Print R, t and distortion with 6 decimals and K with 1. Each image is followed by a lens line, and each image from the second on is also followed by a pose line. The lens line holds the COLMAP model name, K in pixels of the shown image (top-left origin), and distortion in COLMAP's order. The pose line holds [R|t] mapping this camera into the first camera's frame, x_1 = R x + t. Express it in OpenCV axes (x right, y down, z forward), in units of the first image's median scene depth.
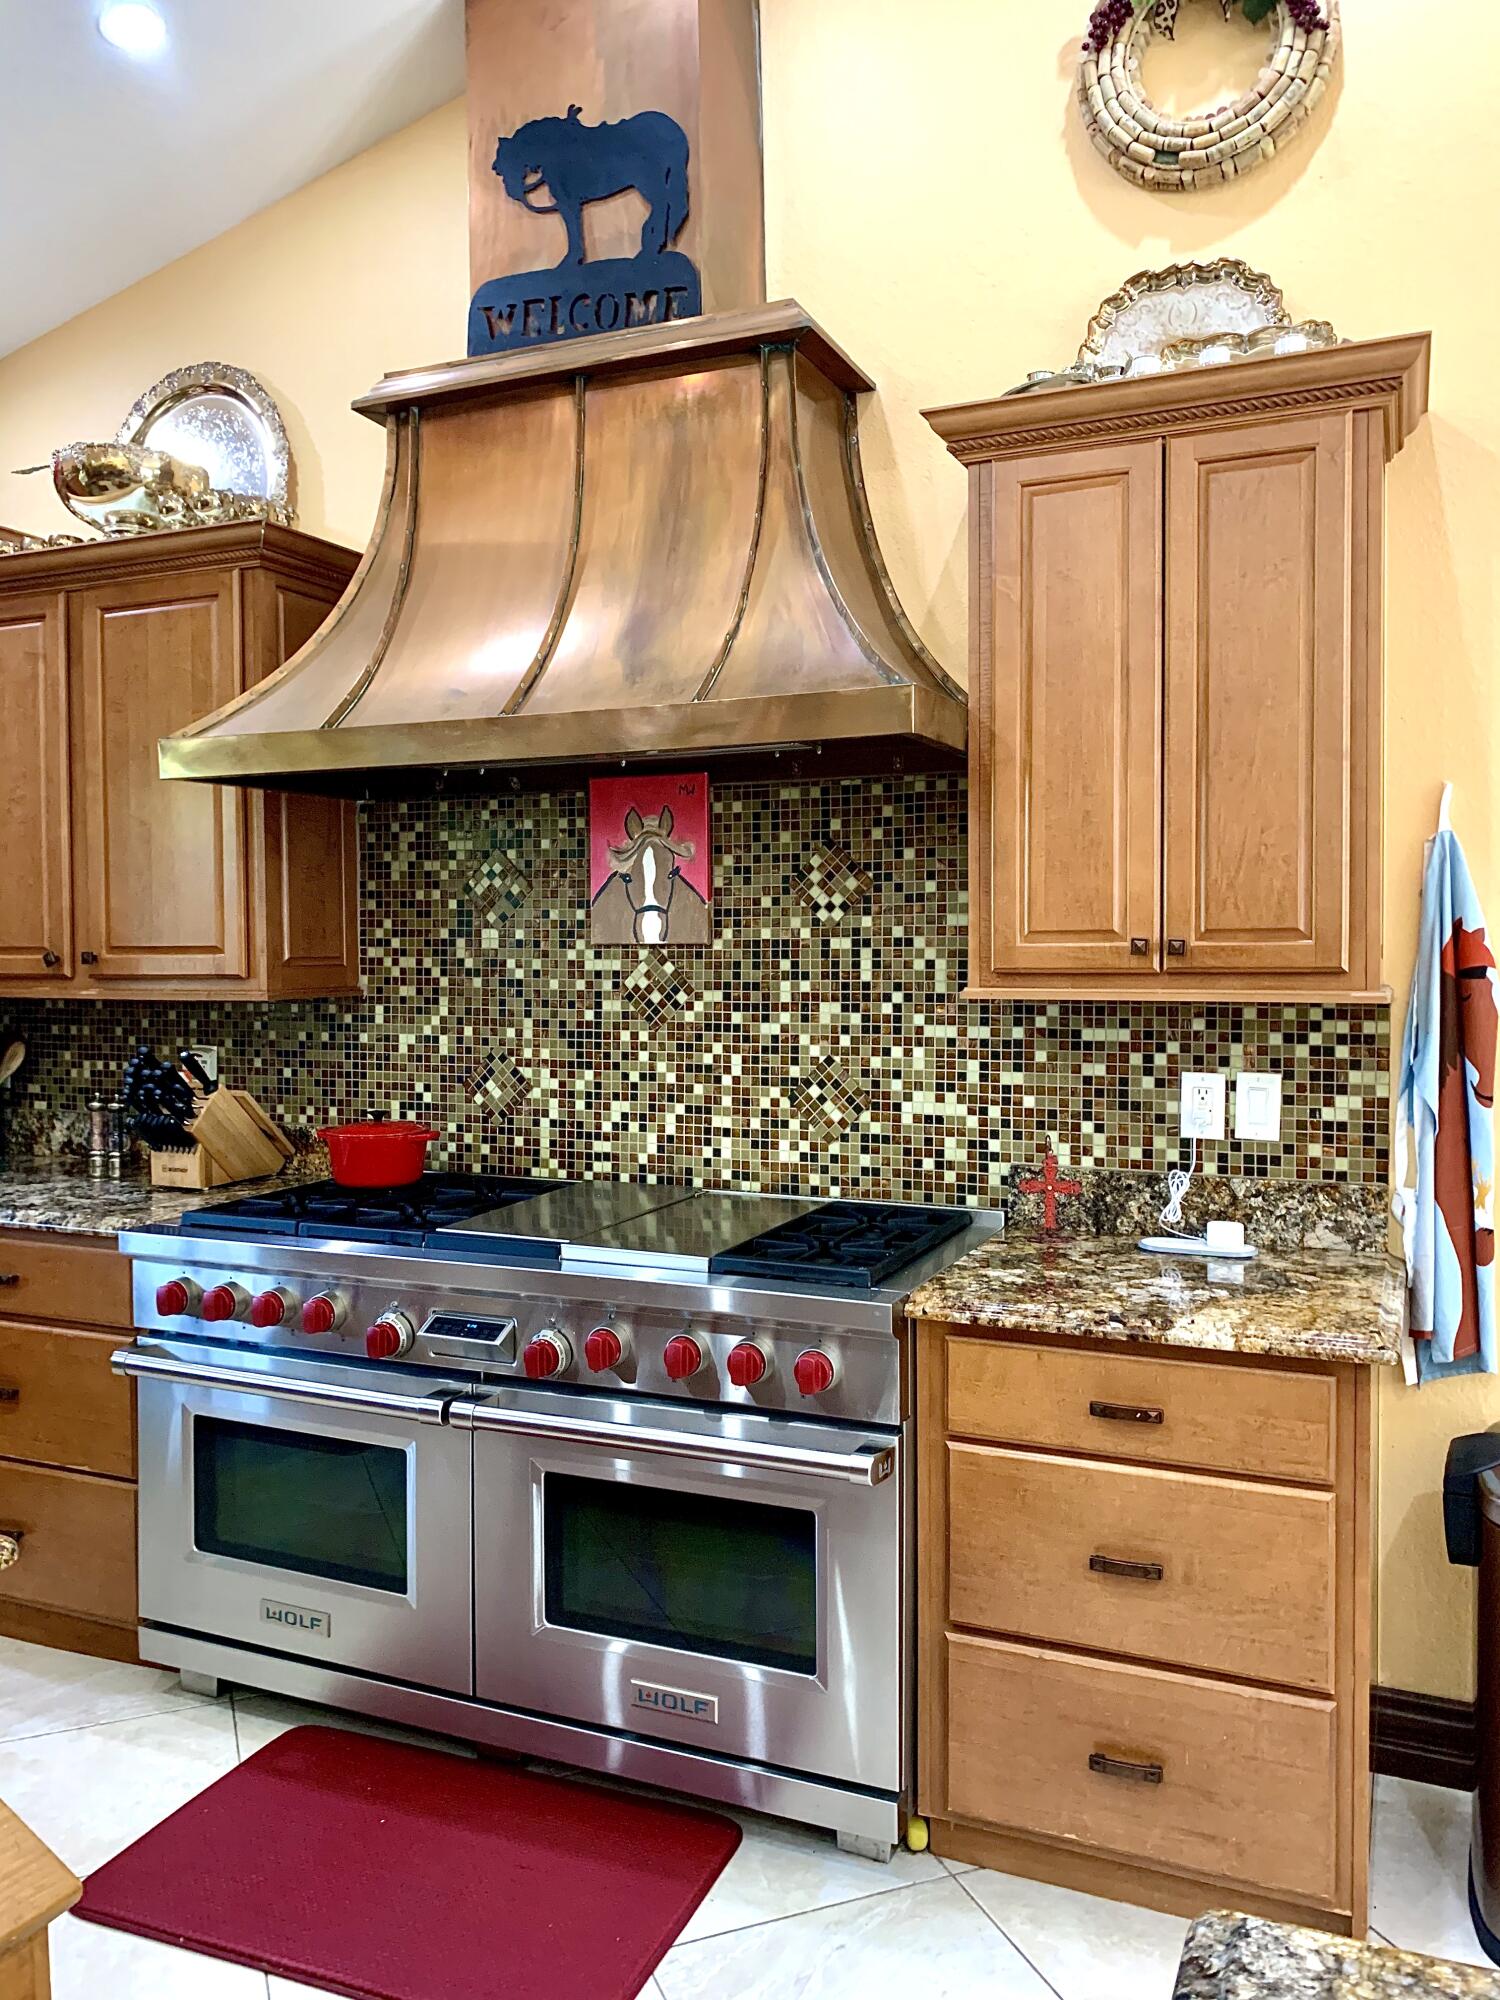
lens RADIAL K [[1506.9, 0, 742.1], [0, 1506.9, 989.0], [0, 0, 1]] dist [0.099233, -0.135815]
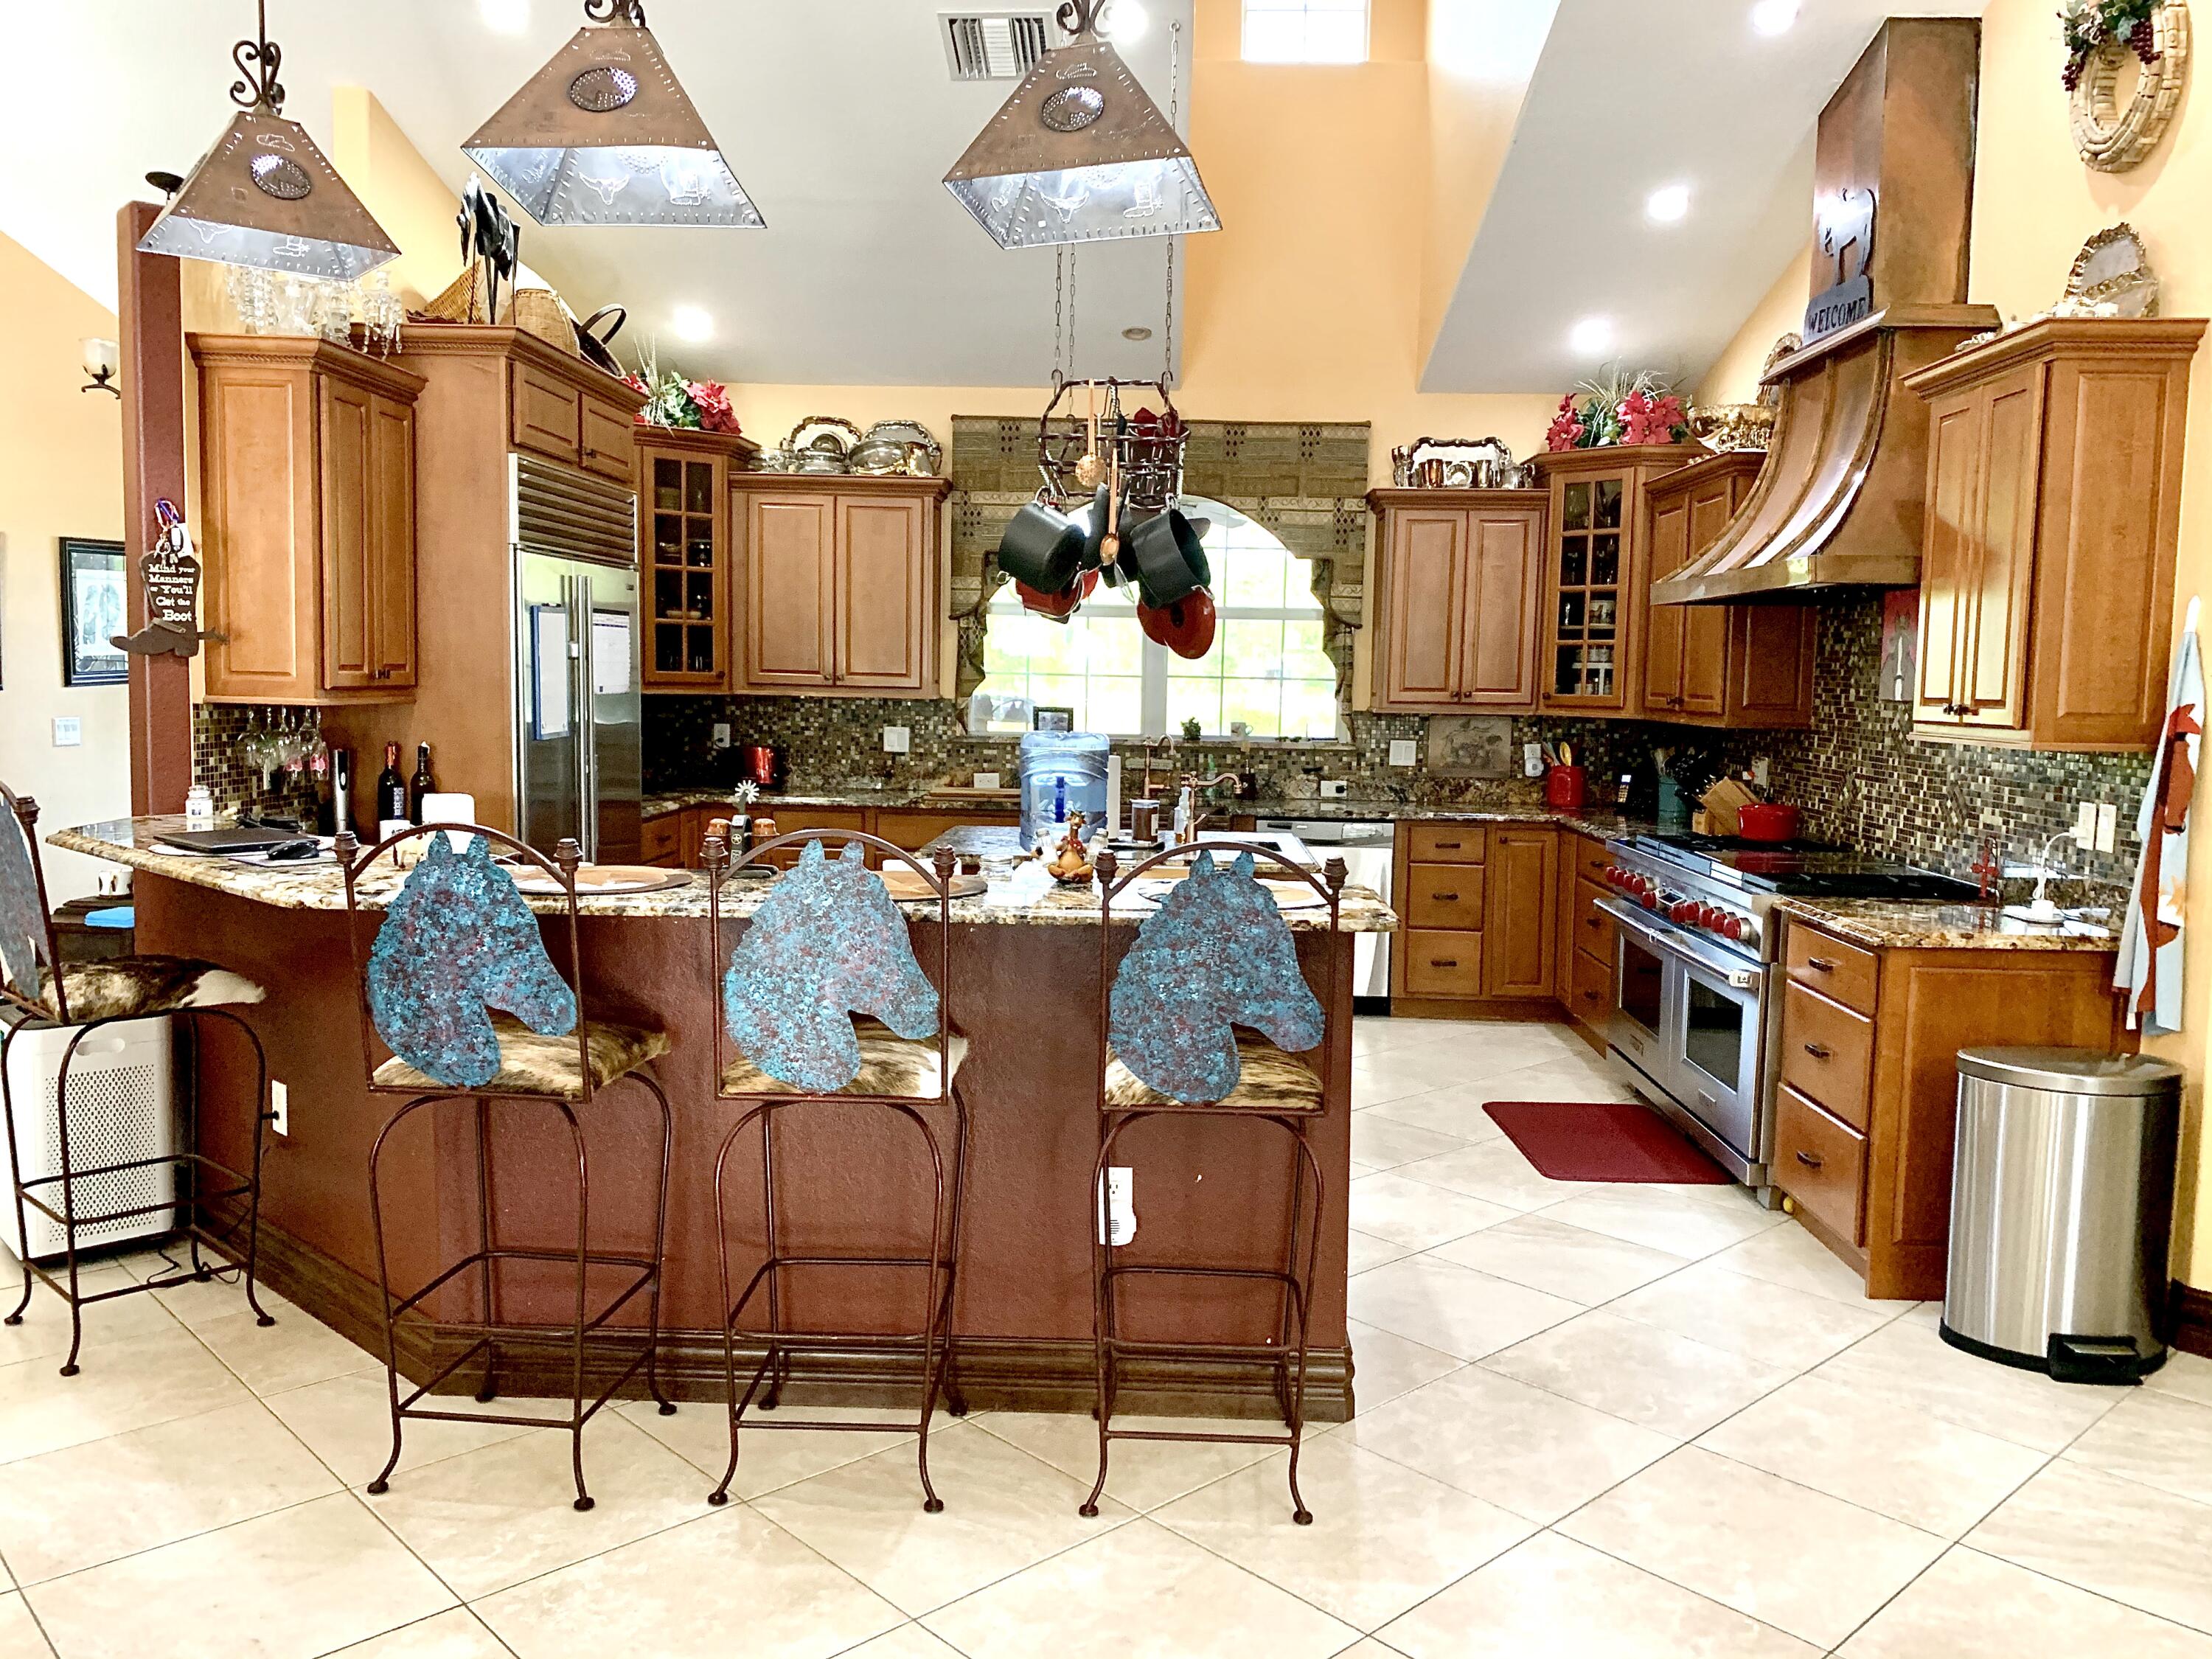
lens RADIAL K [[1666.6, 0, 1099.0], [0, 1666.6, 826.7], [0, 0, 1]] dist [0.099233, -0.135815]
pose [[0.369736, 0.097926, -0.923962, 1.321716], [-0.048929, 0.995103, 0.085886, -0.011579], [0.927848, 0.013453, 0.372717, -0.402625]]
